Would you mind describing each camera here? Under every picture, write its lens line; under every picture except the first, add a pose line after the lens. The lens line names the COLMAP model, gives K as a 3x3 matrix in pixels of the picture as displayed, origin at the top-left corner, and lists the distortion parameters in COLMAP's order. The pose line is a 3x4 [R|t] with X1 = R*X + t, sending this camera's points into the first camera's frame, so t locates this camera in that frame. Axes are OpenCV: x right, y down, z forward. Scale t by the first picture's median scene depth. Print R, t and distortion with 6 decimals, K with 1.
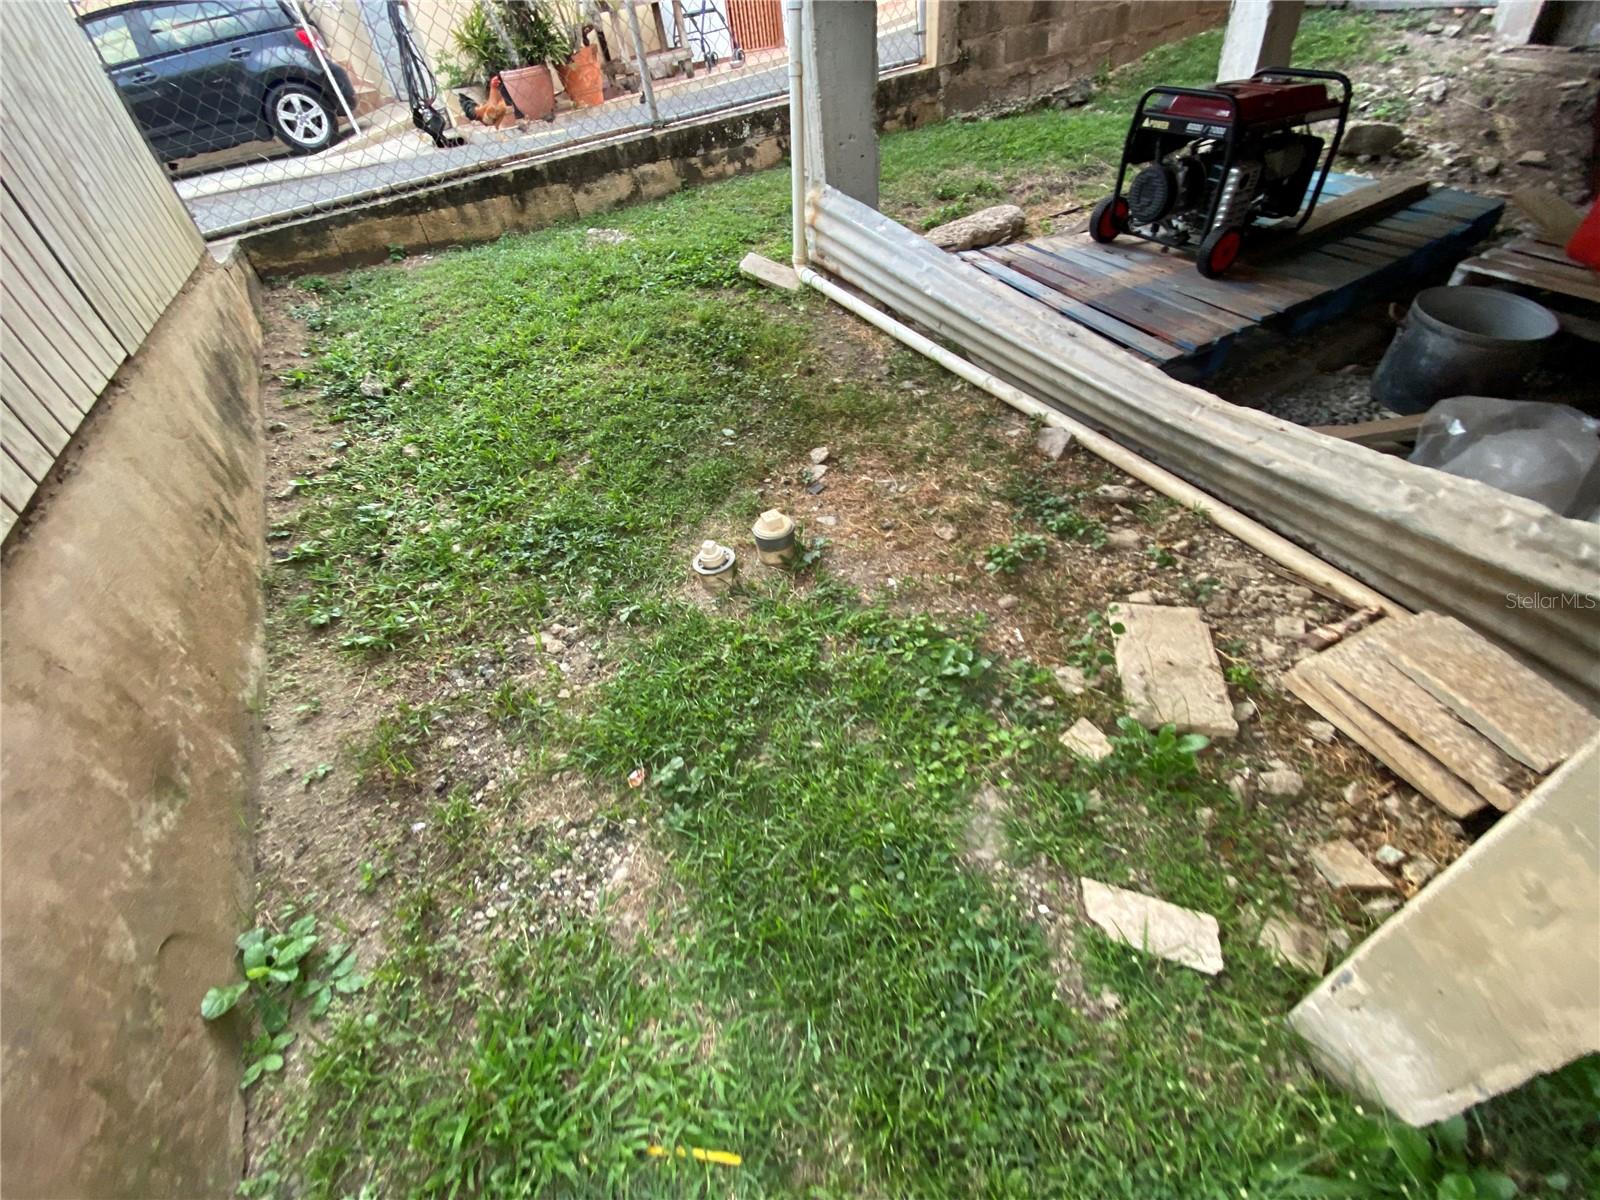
lens RADIAL K [[650.1, 0, 810.2], [0, 650.1, 599.3], [0, 0, 1]] dist [0.021337, -0.020311]
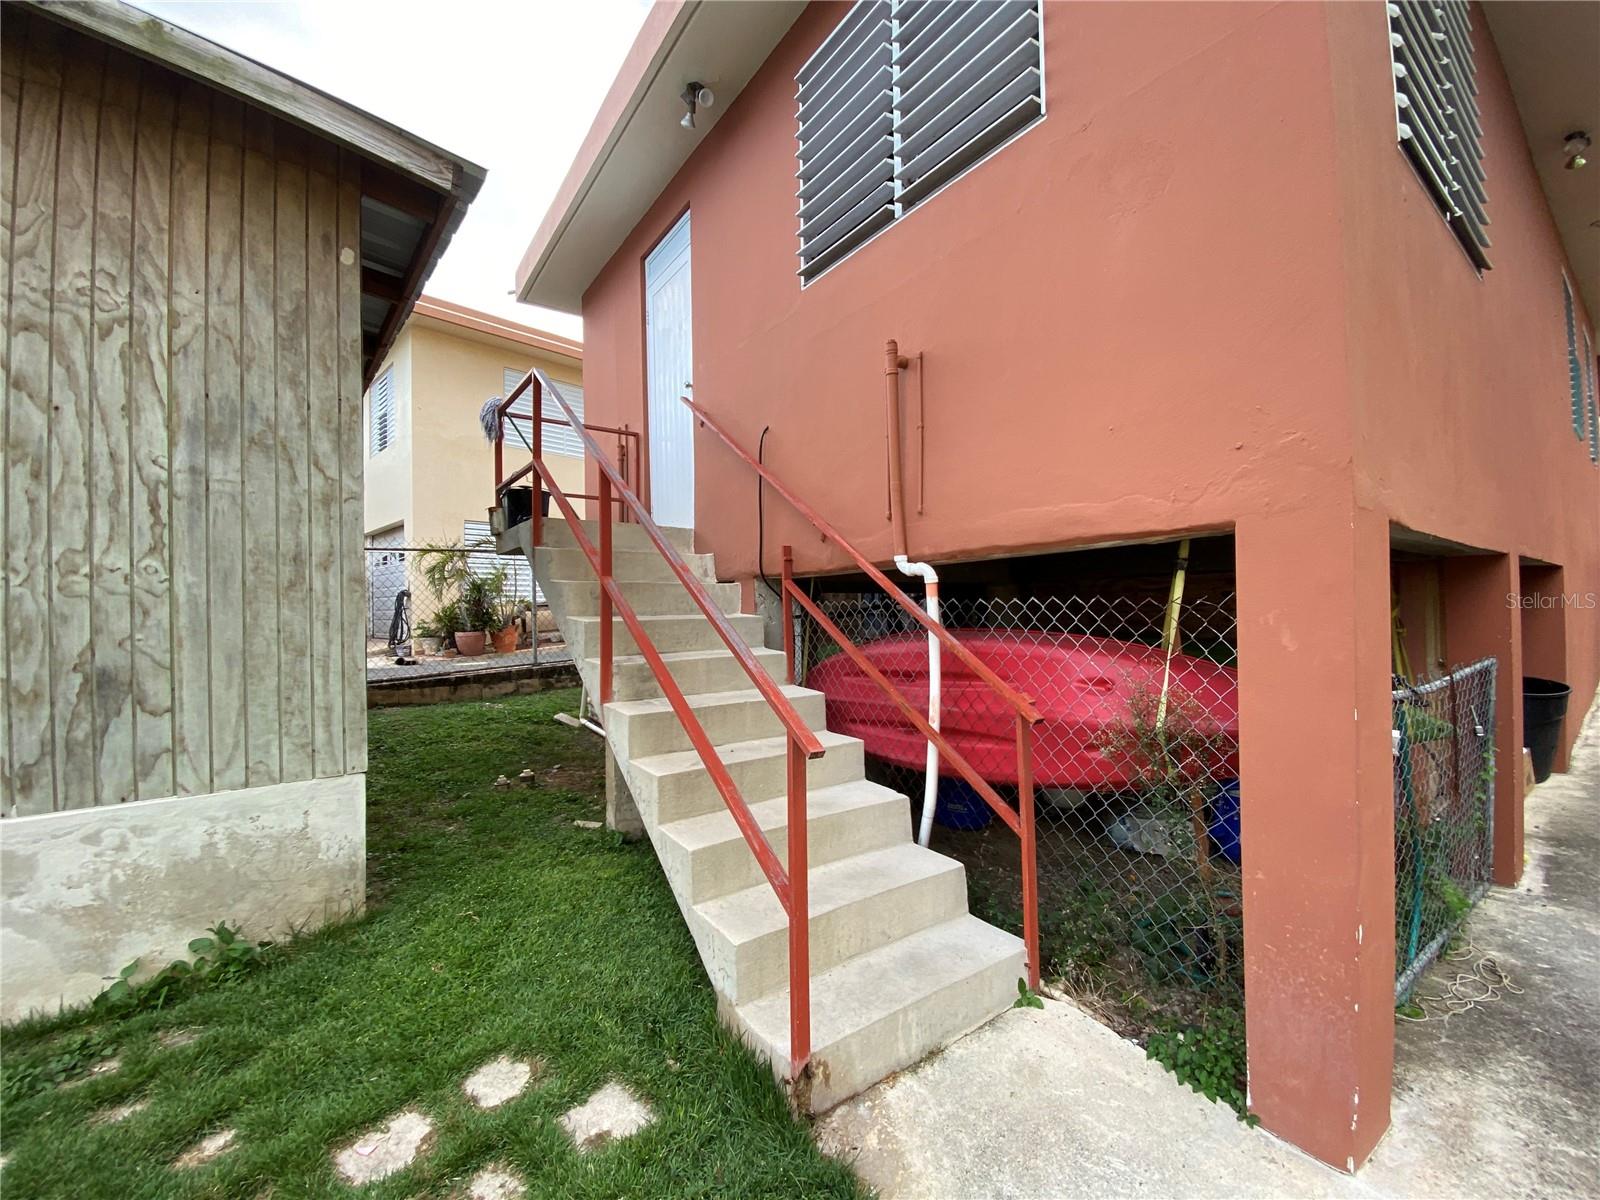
lens RADIAL K [[650.1, 0, 810.2], [0, 650.1, 599.3], [0, 0, 1]] dist [0.021337, -0.020311]
pose [[0.983049, 0.090527, 0.159436, 0.269704], [0.042365, 0.733909, -0.677926, 0.556631], [-0.178382, 0.673189, 0.717633, -0.770663]]
